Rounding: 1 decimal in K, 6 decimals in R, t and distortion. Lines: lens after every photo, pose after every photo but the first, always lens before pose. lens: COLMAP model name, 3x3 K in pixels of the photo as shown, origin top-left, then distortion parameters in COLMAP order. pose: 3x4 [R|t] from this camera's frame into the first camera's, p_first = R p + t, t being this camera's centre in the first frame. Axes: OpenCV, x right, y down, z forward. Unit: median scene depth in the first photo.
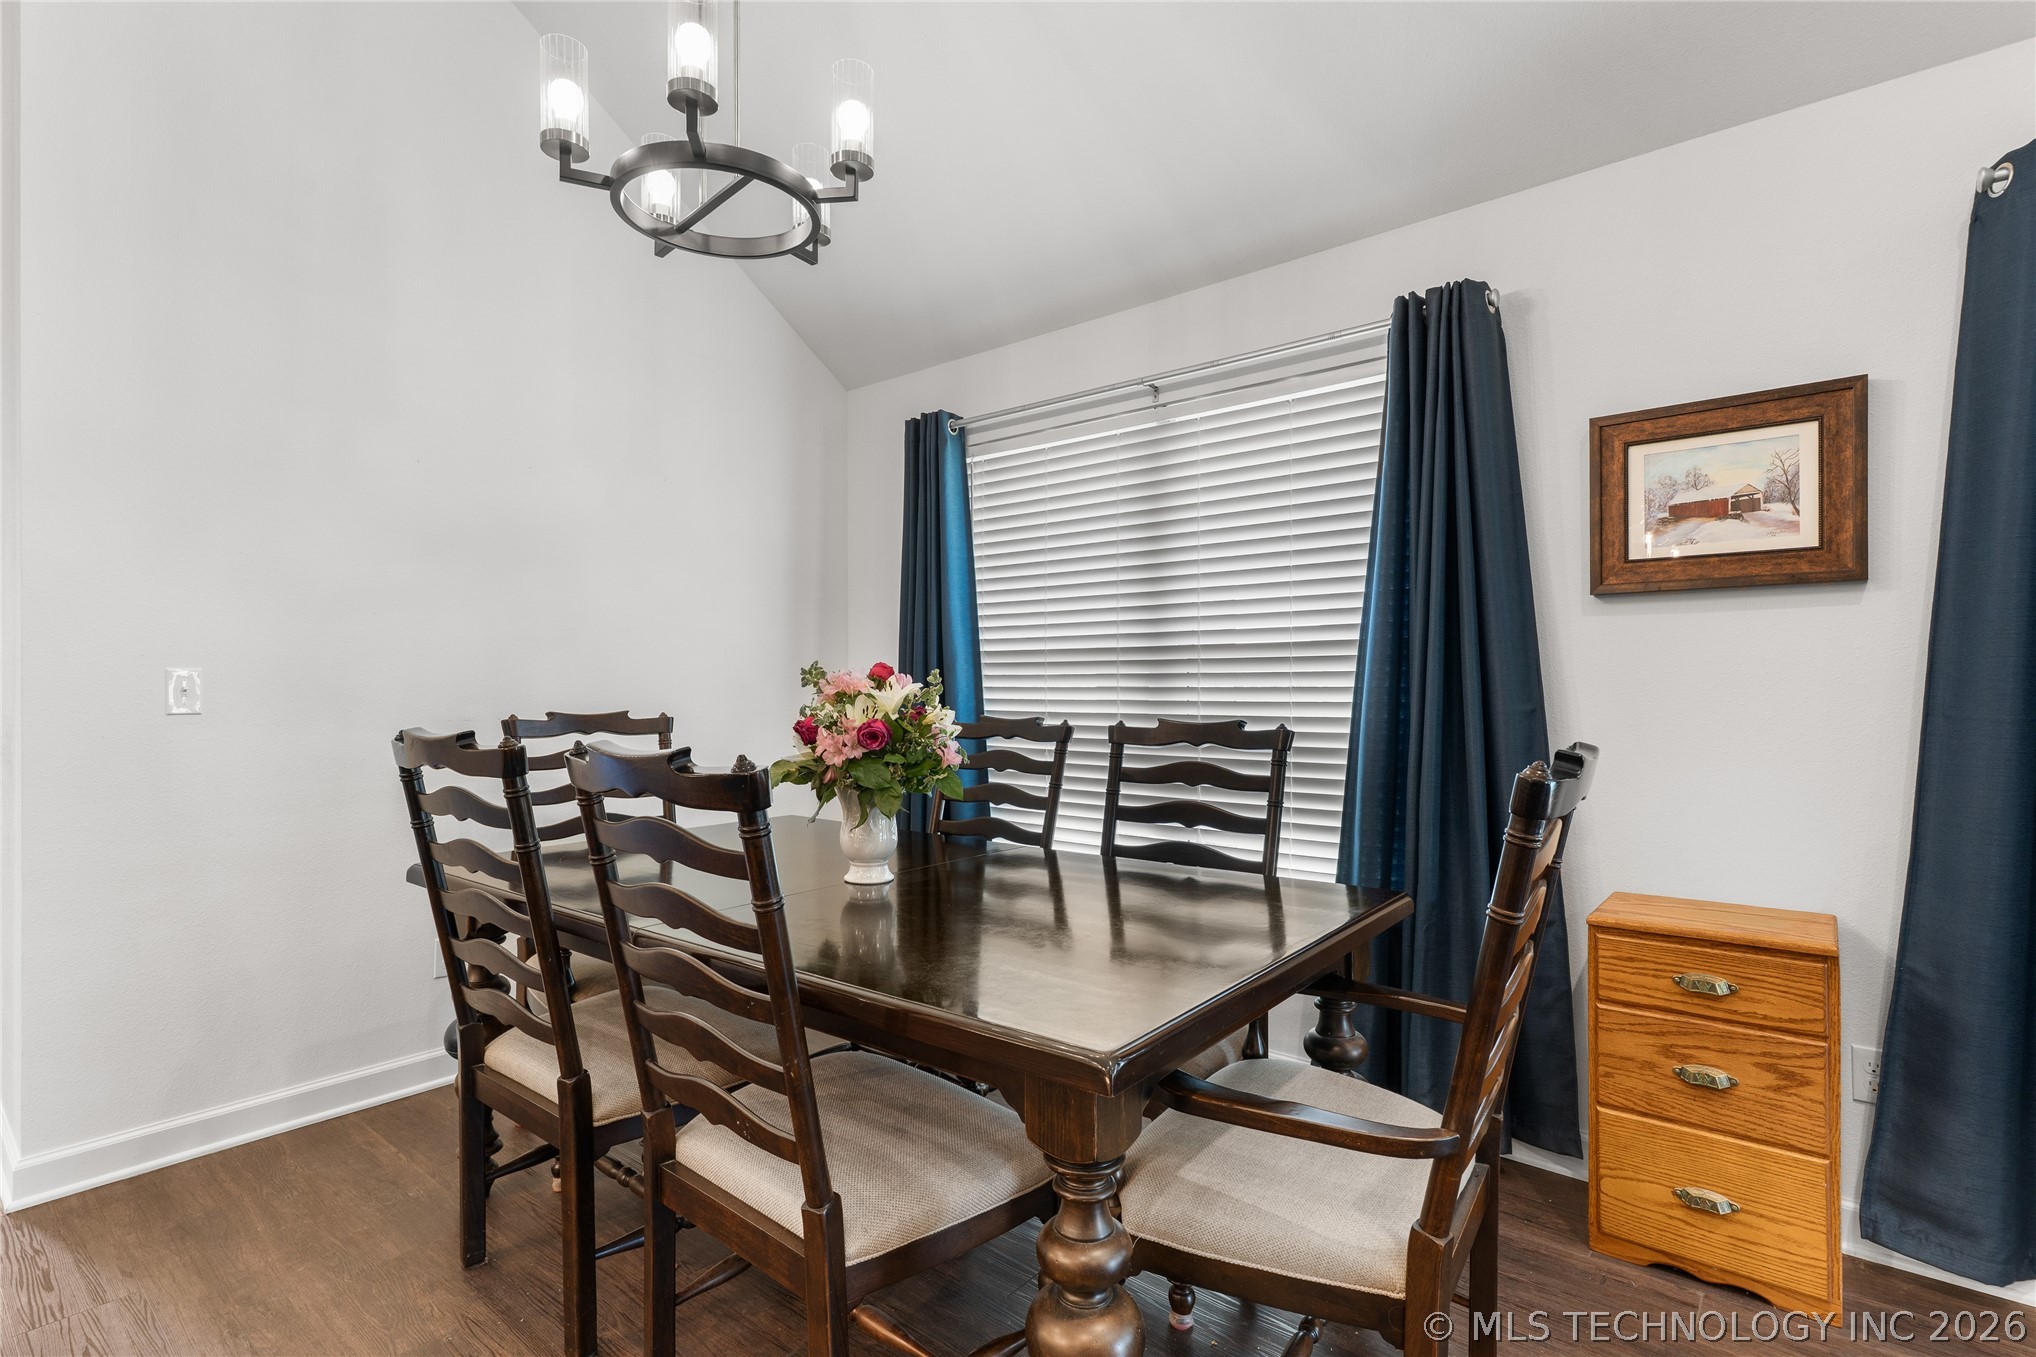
lens RADIAL K [[978.3, 0, 1003.0], [0, 978.3, 684.7], [0, 0, 1]] dist [-0.001165, 0.001281]
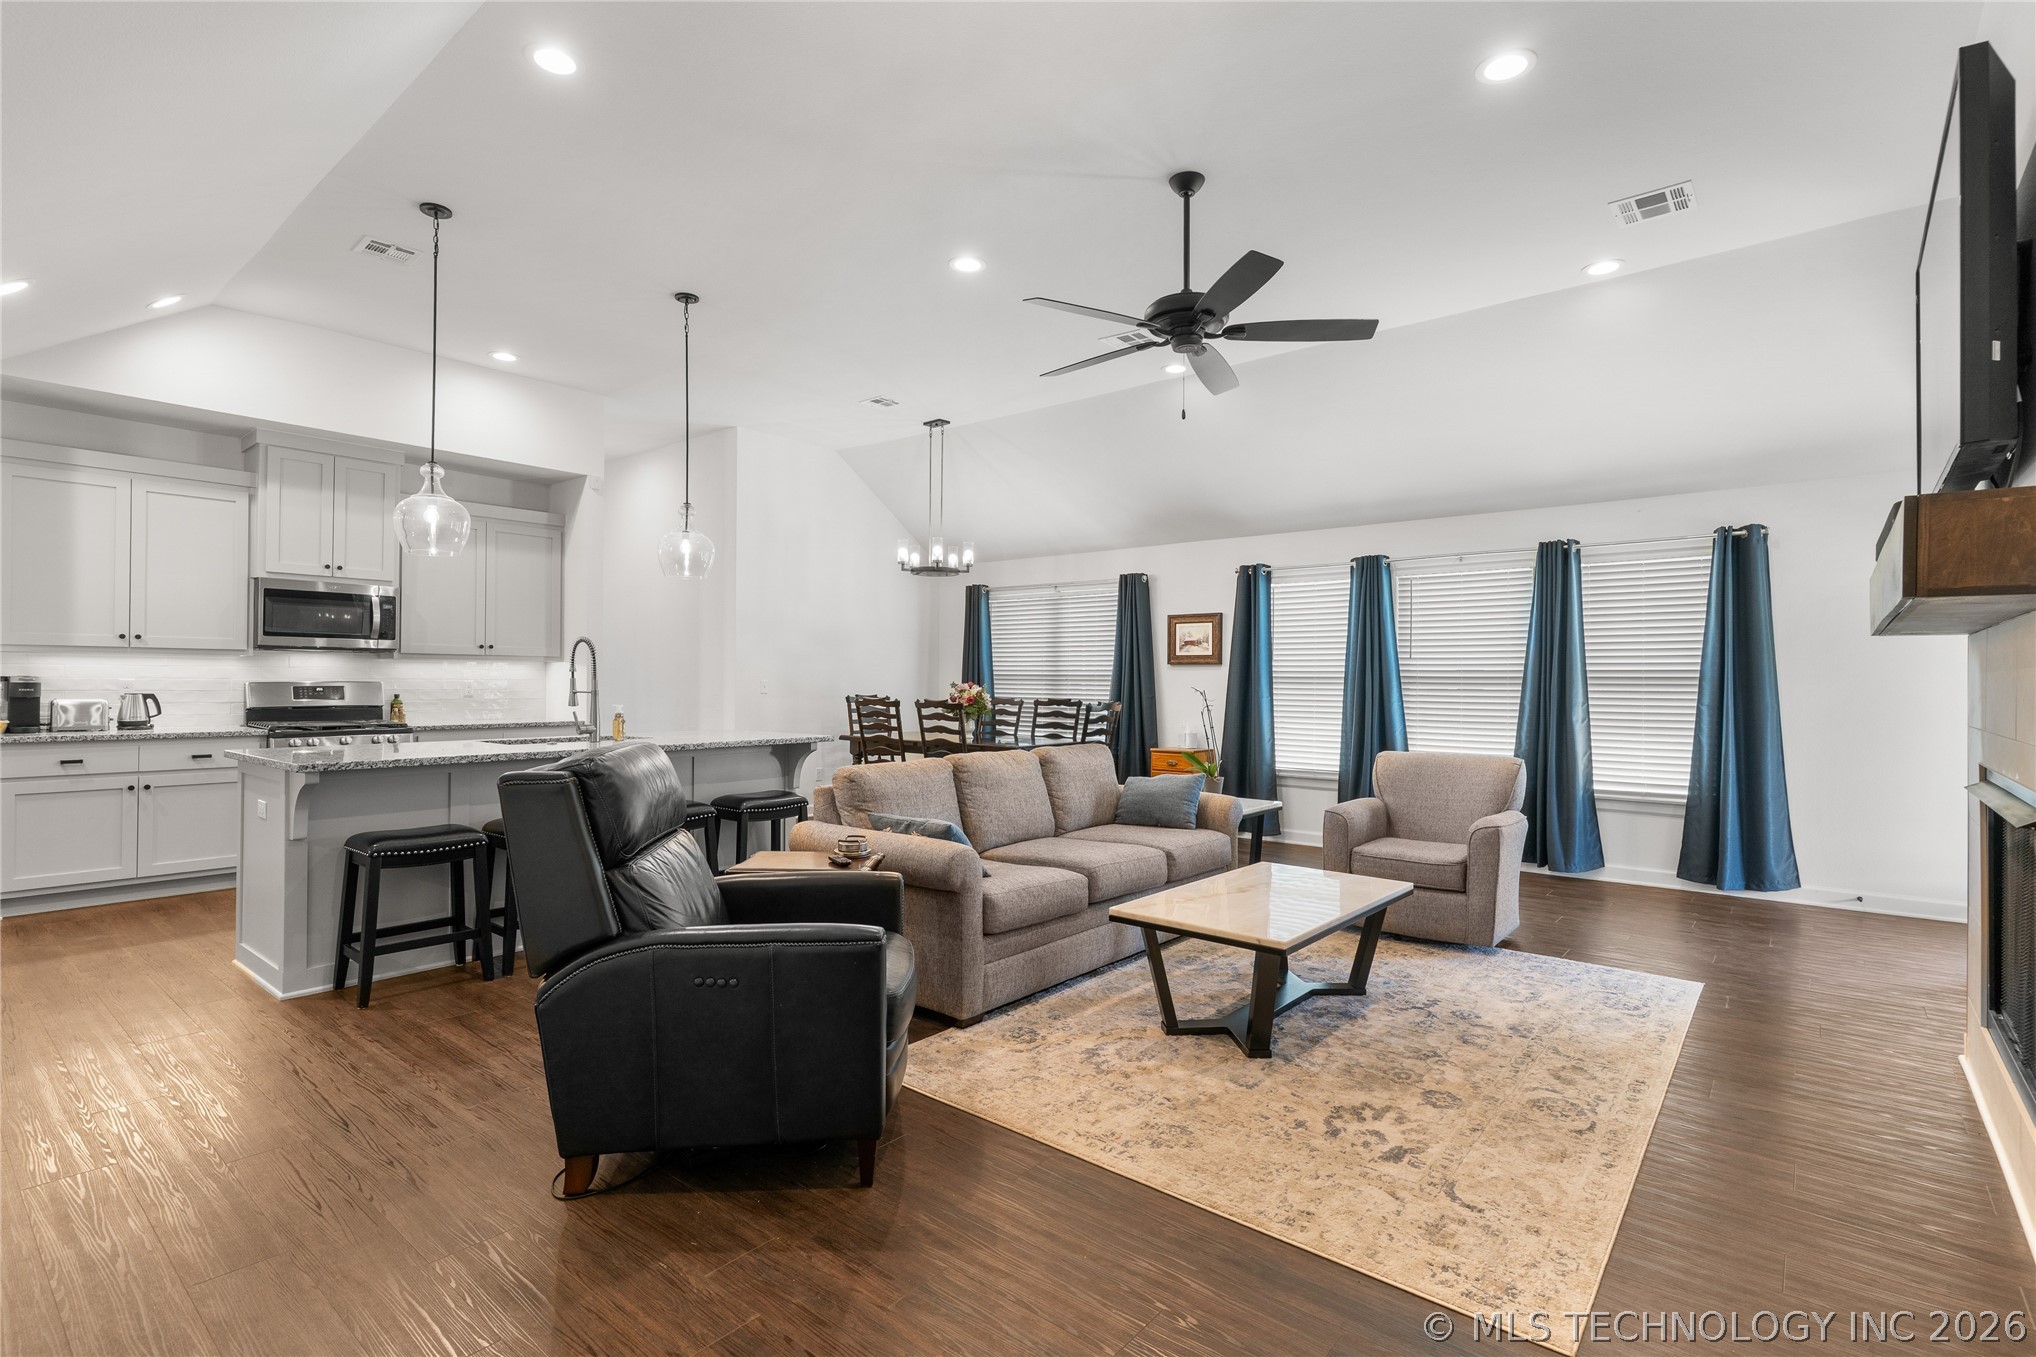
lens RADIAL K [[978.3, 0, 1016.9], [0, 978.3, 673.6], [0, 0, 1]] dist [-0.001165, 0.001281]
pose [[0.999763, 0.012510, 0.017811, -0.010159], [-0.012420, 0.999910, -0.005145, -0.034204], [-0.017873, 0.004922, 0.999828, -2.620886]]
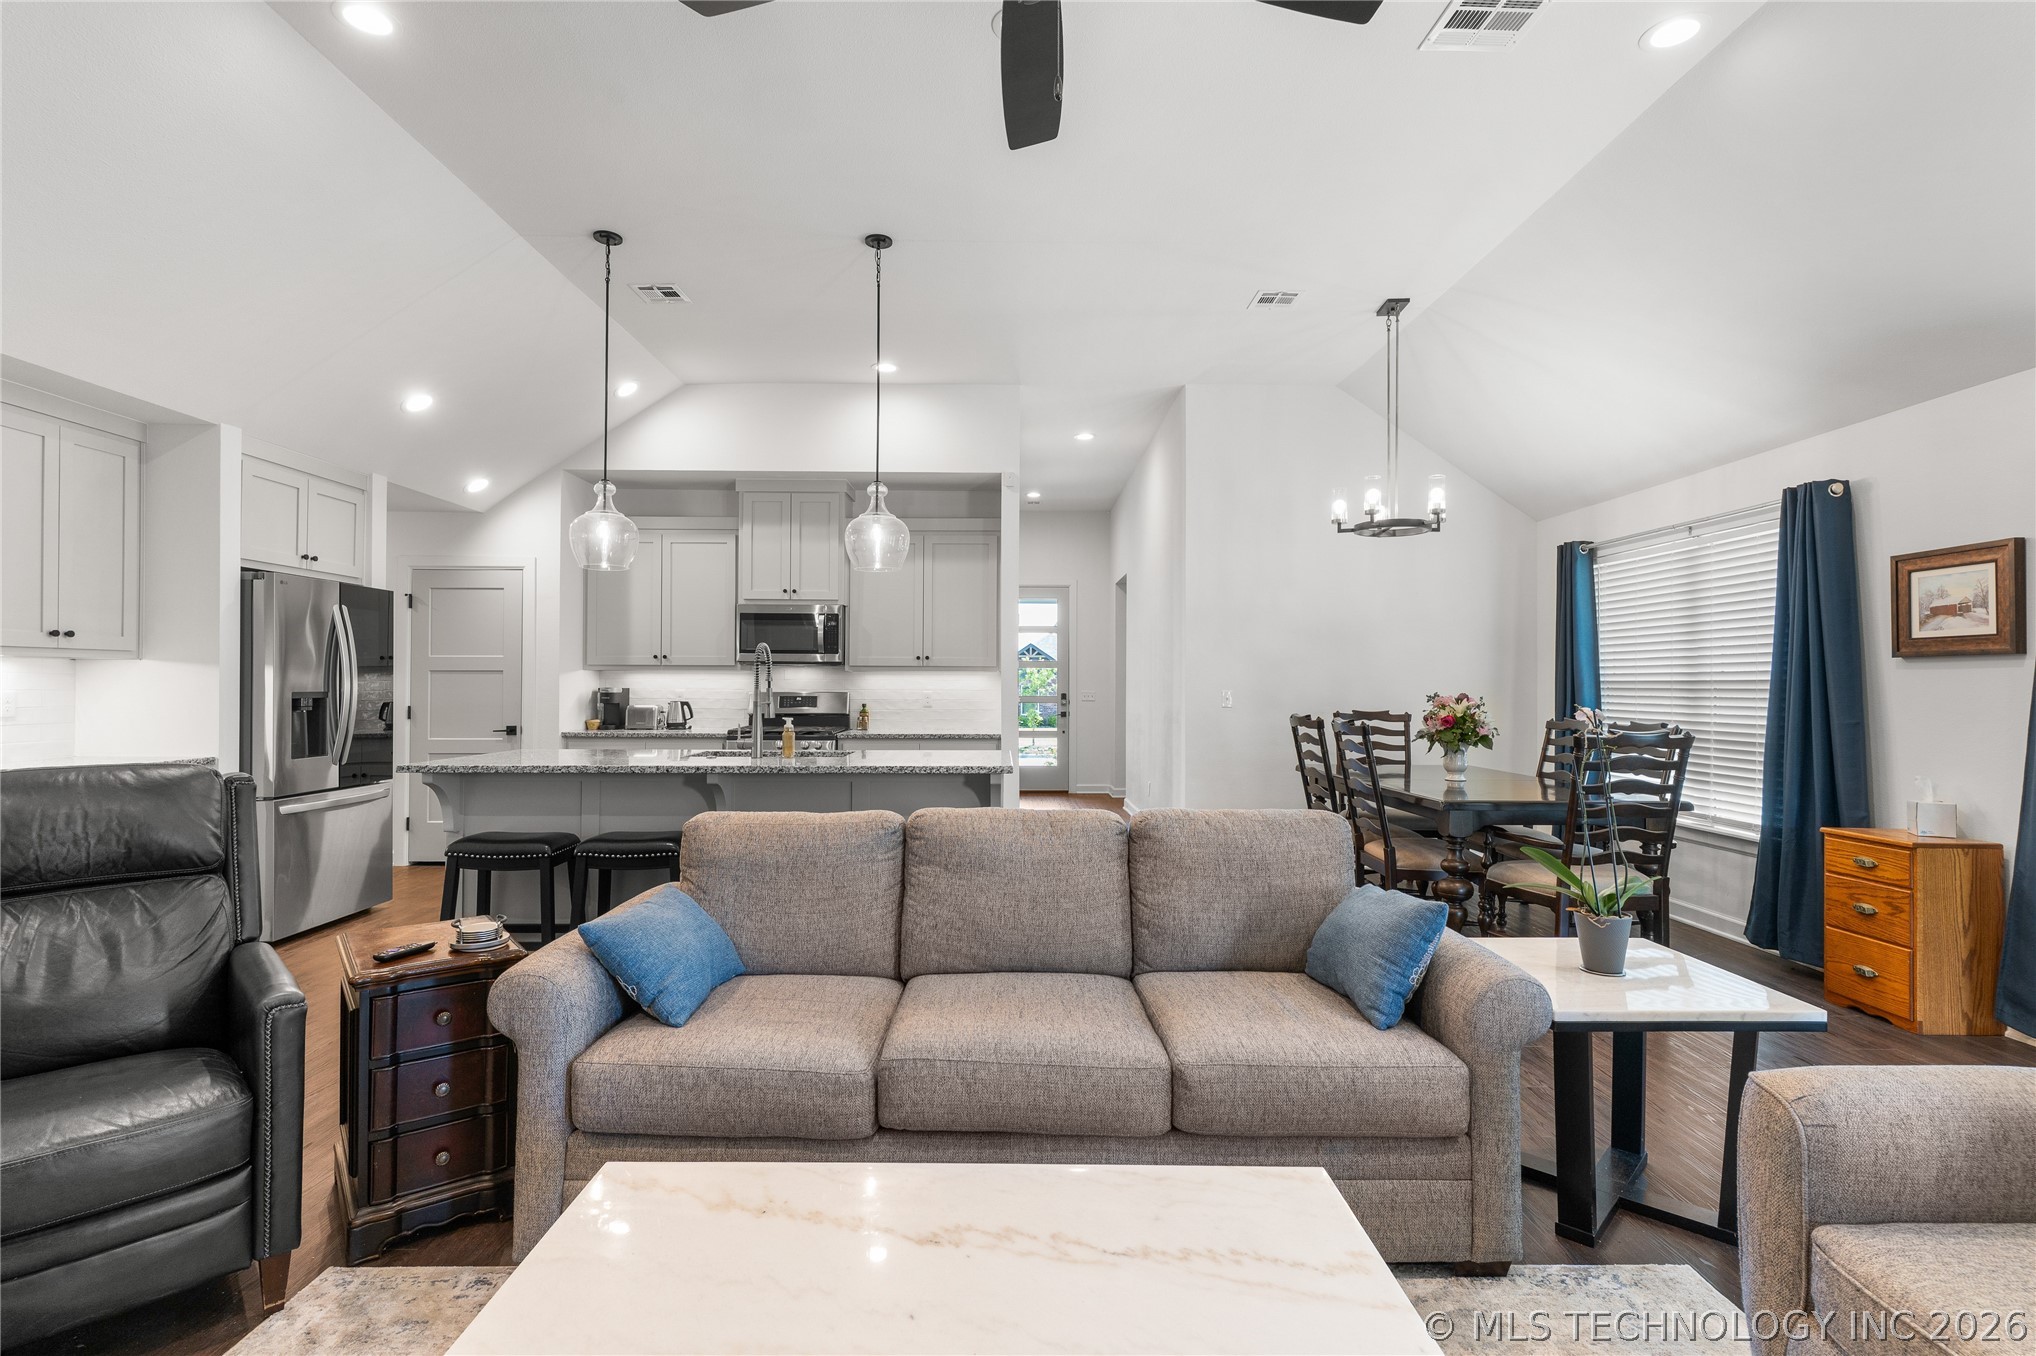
lens RADIAL K [[978.3, 0, 1013.7], [0, 978.3, 673.4], [0, 0, 1]] dist [-0.001165, 0.001281]
pose [[0.653632, -0.002279, -0.756809, 0.919197], [-0.006695, 0.999939, -0.008793, -0.039008], [0.756783, 0.010814, 0.653576, -1.348566]]
